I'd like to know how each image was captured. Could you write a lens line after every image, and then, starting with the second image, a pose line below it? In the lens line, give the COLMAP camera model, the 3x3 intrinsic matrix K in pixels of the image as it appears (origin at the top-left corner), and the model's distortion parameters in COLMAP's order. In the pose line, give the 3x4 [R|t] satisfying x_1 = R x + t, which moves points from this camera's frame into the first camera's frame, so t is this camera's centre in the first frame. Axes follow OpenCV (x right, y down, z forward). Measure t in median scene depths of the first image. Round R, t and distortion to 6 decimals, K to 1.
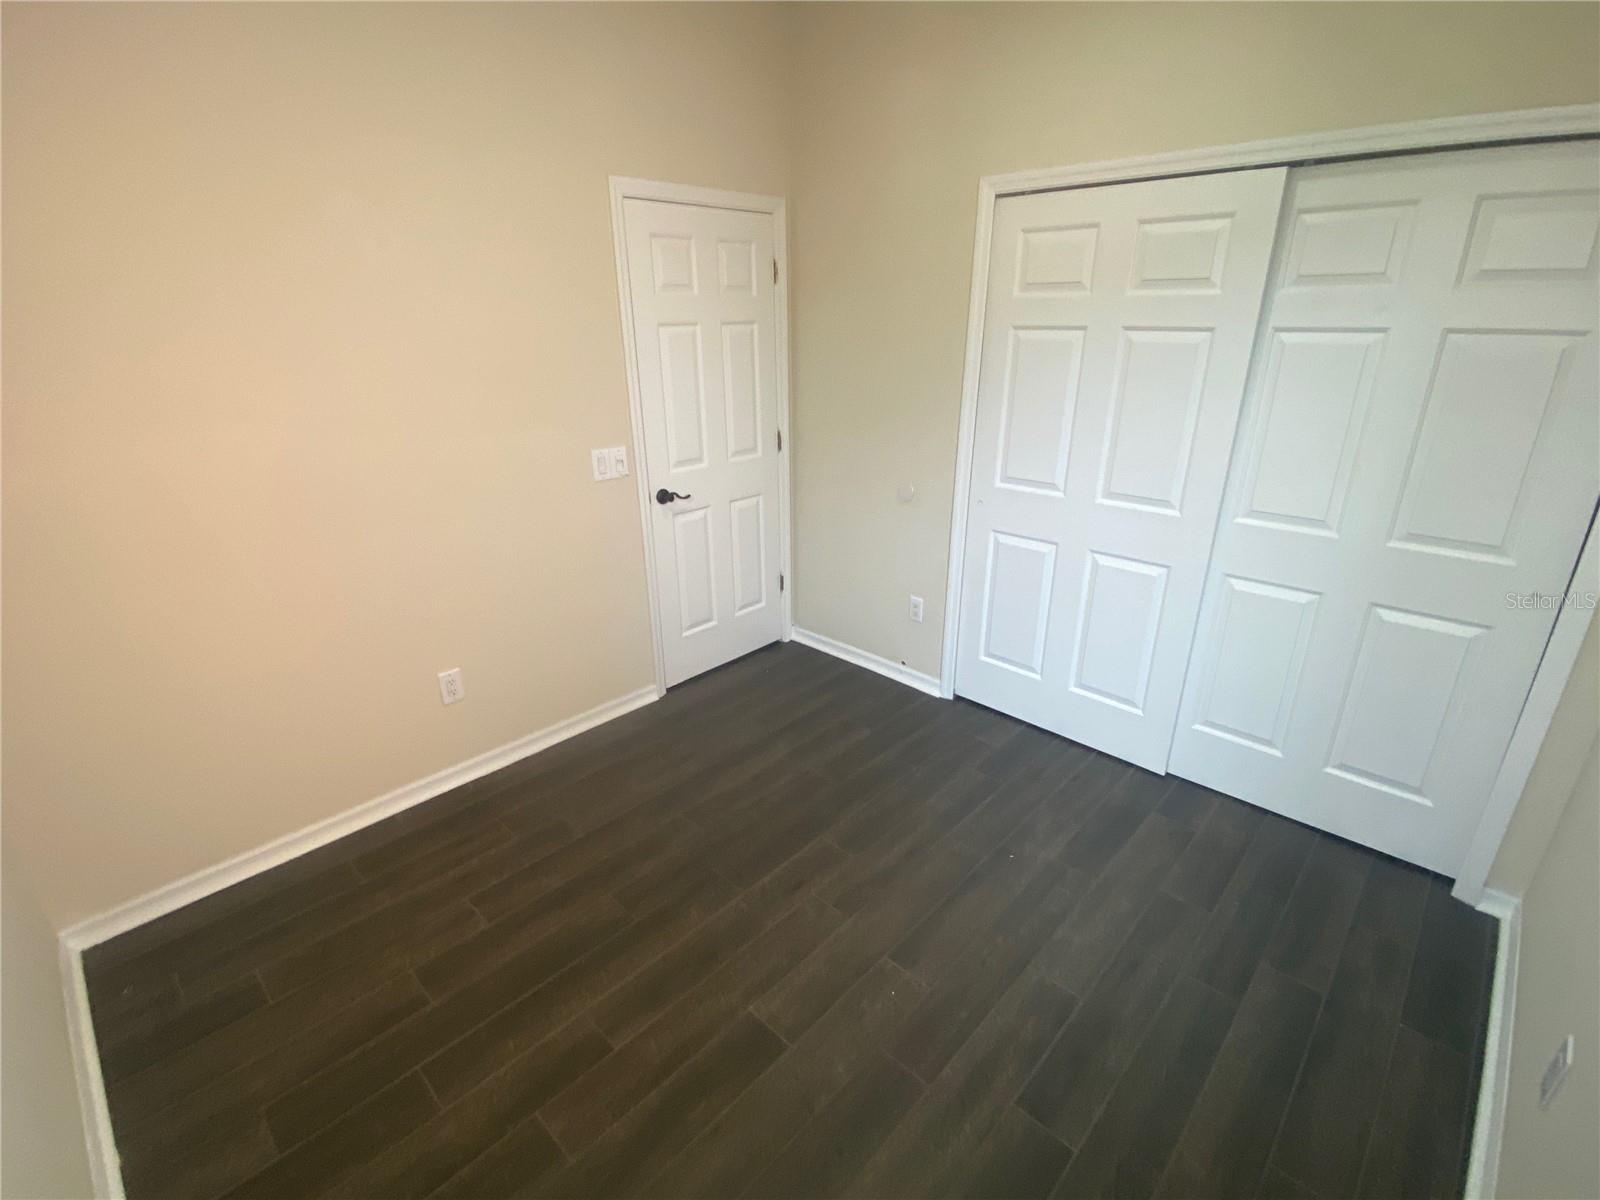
lens RADIAL K [[732.1, 0, 770.0], [0, 732.1, 594.1], [0, 0, 1]] dist [-0.002995, -0.006576]
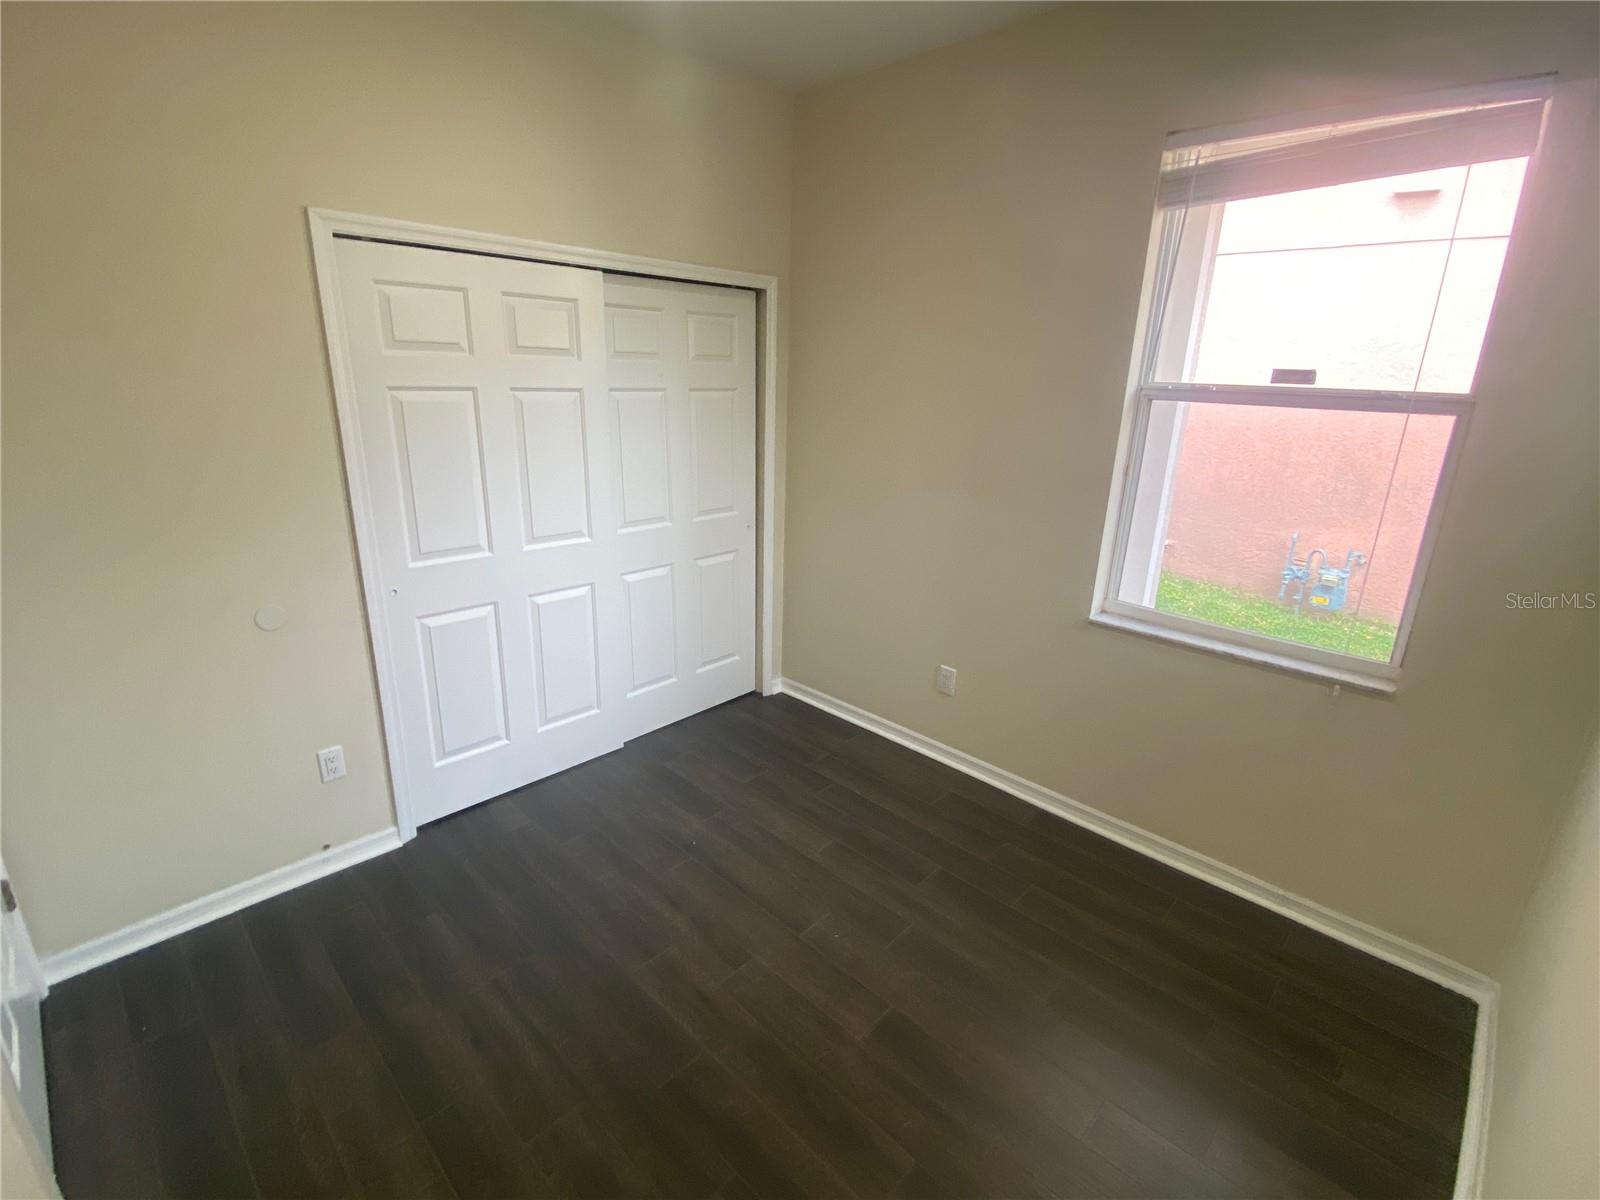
lens RADIAL K [[732.1, 0, 811.5], [0, 732.1, 593.8], [0, 0, 1]] dist [-0.002995, -0.006576]
pose [[-0.043283, -0.271957, 0.961335, -0.606881], [0.334235, 0.902850, 0.270460, -0.217067], [-0.941495, 0.333018, 0.051820, 0.580503]]
